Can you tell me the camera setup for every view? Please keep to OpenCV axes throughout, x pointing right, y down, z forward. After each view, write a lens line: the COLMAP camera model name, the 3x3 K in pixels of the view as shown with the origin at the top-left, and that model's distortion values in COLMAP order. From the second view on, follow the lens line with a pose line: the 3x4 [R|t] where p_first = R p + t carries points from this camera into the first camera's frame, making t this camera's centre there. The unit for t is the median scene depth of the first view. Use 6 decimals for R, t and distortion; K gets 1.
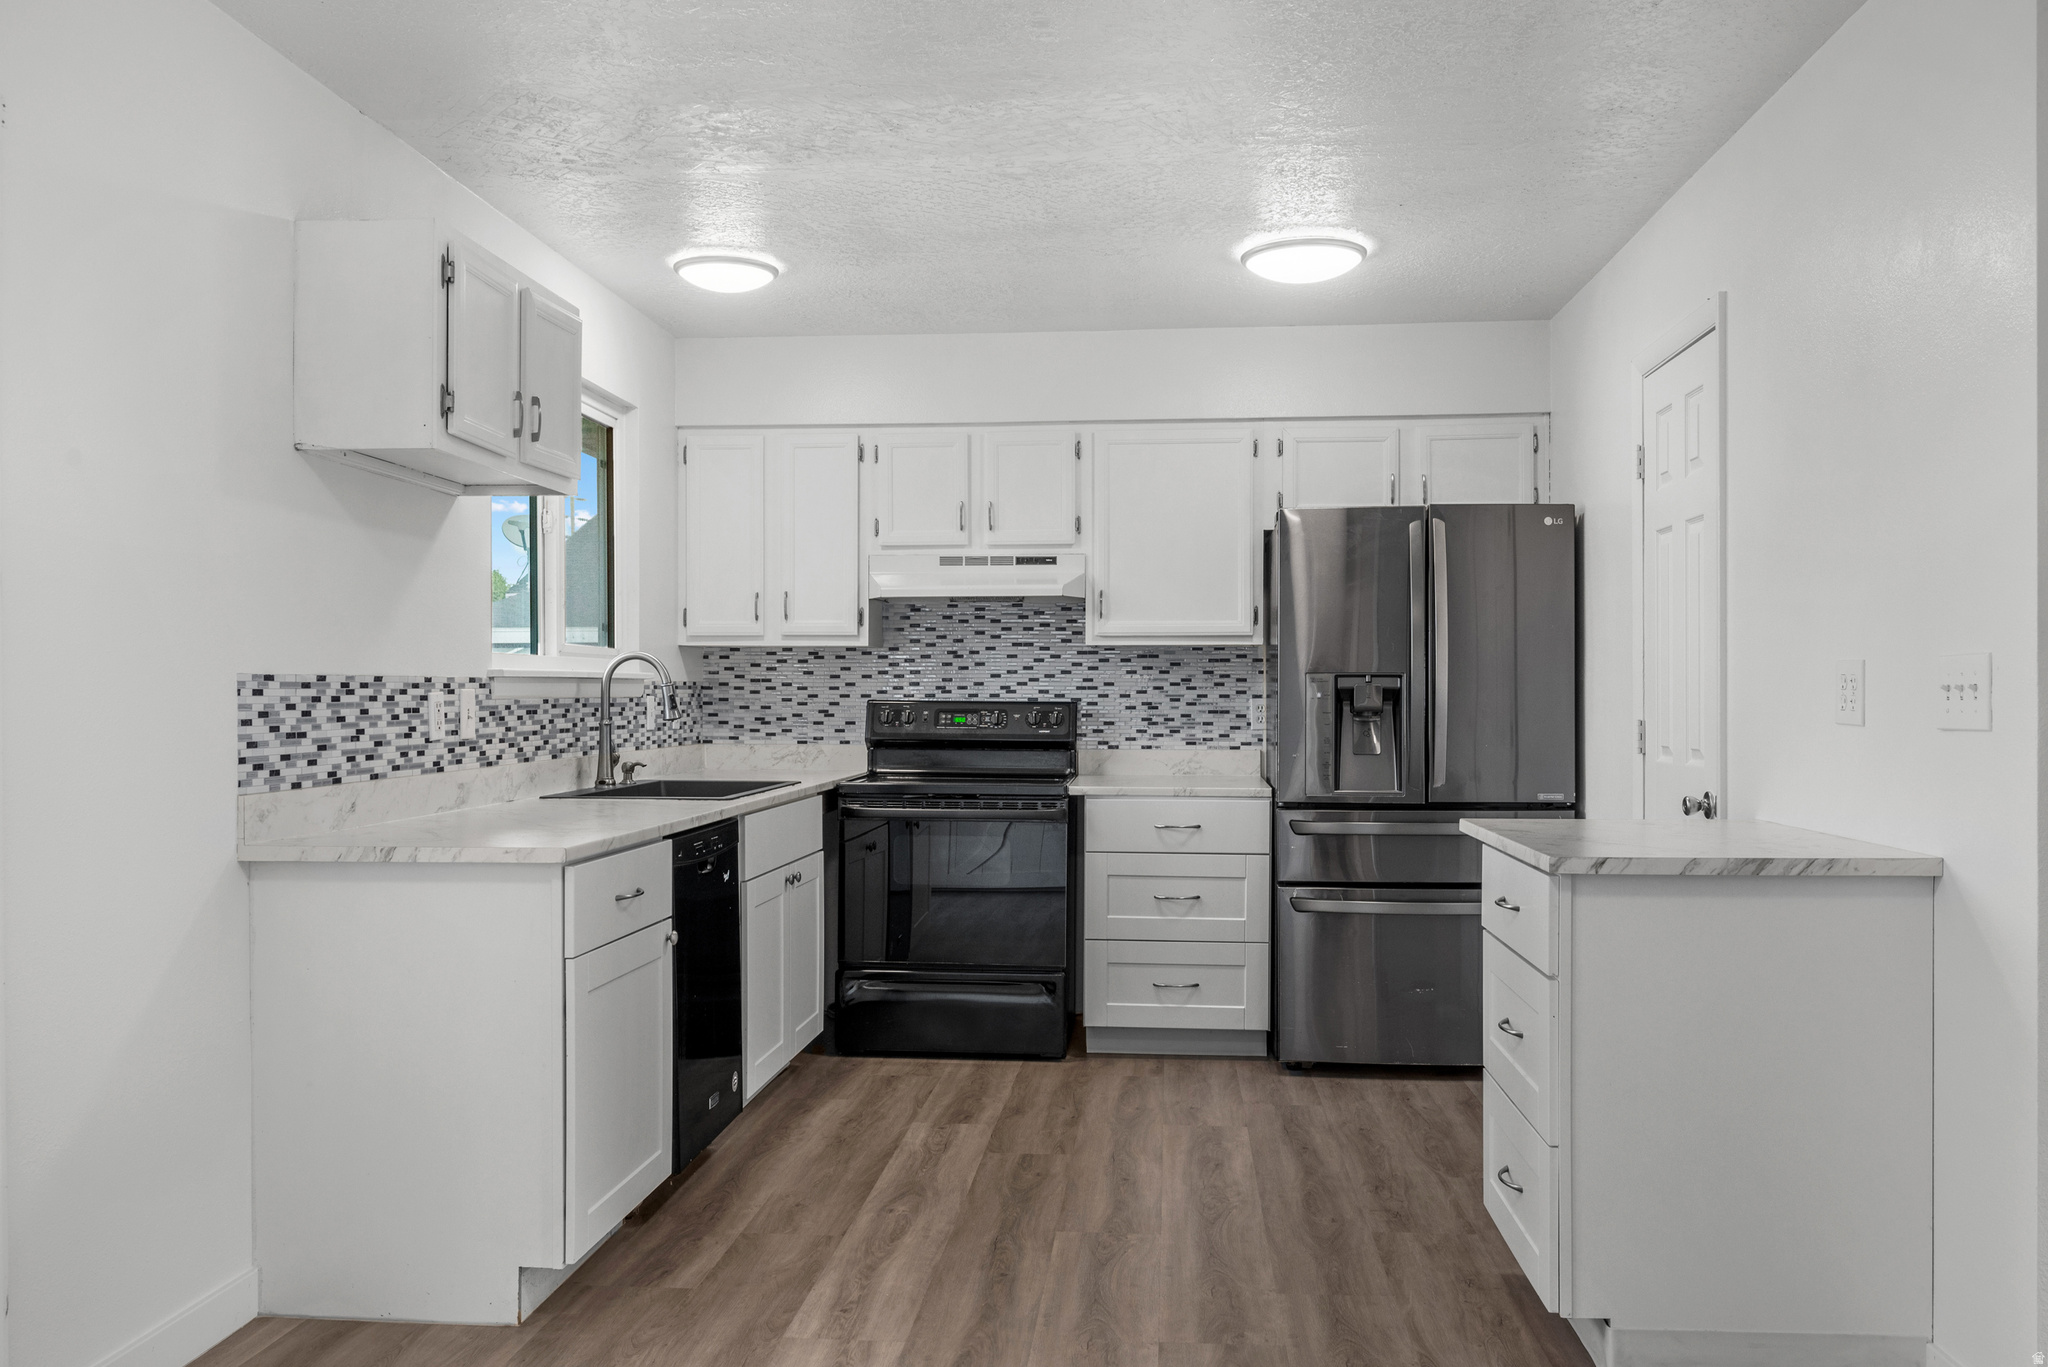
lens RADIAL K [[1631.5, 0, 1025.4], [0, 1631.5, 710.5], [0, 0, 1]] dist [0.000645, 0.002669]
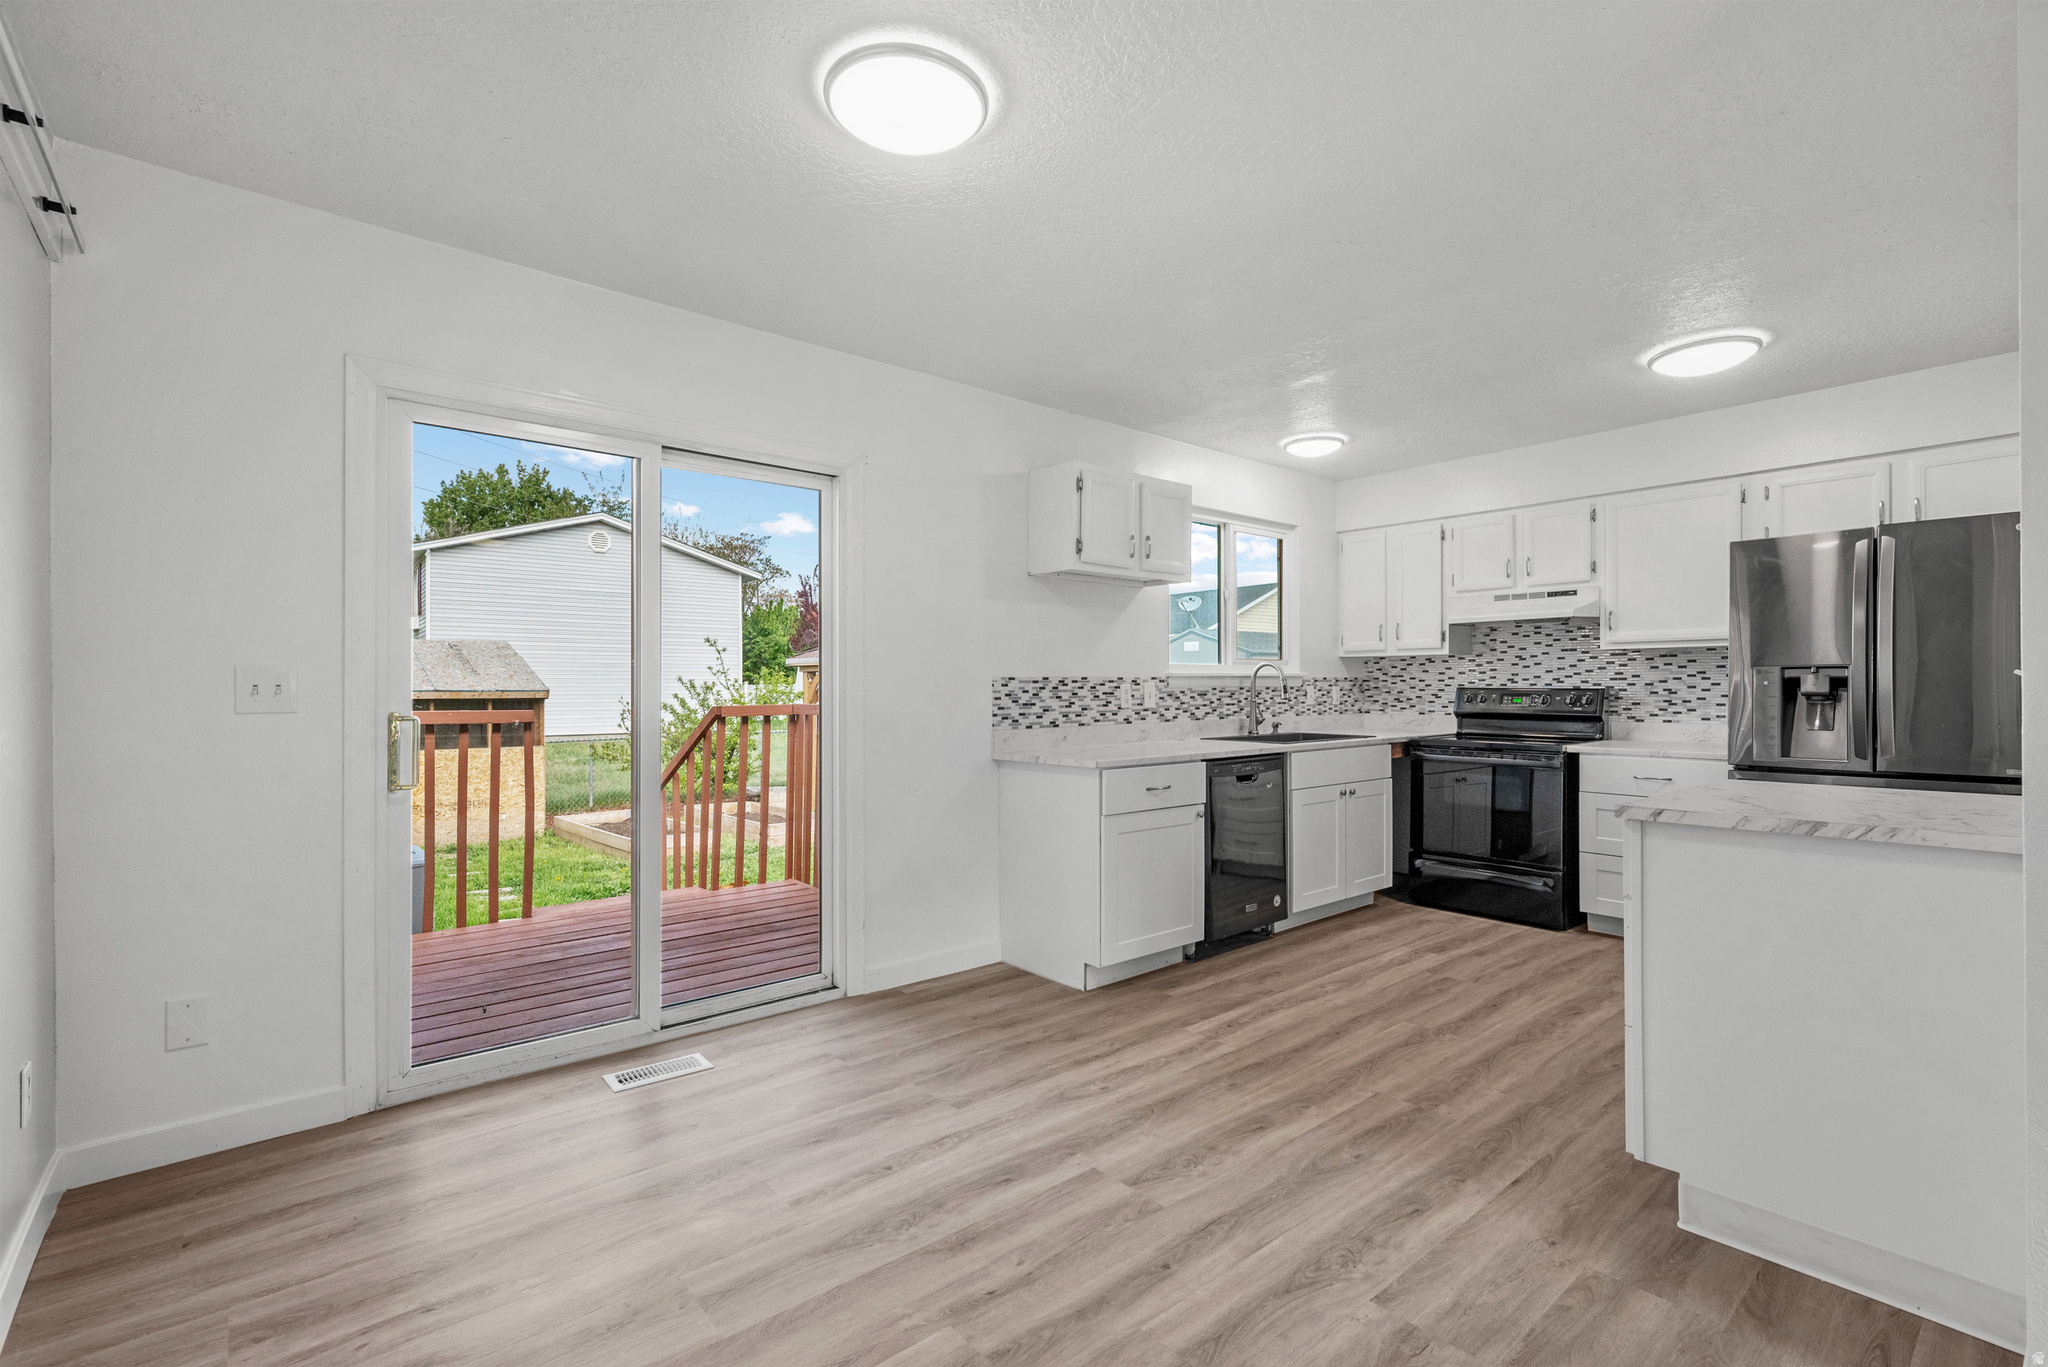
lens RADIAL K [[917.2, 0, 1027.4], [0, 917.2, 686.2], [0, 0, 1]] dist [-0.000446, 0.000113]
pose [[0.713363, -0.003581, -0.700786, 0.247513], [-0.002489, 0.999968, -0.007644, 0.000036], [0.700790, 0.007197, 0.713331, 0.065047]]
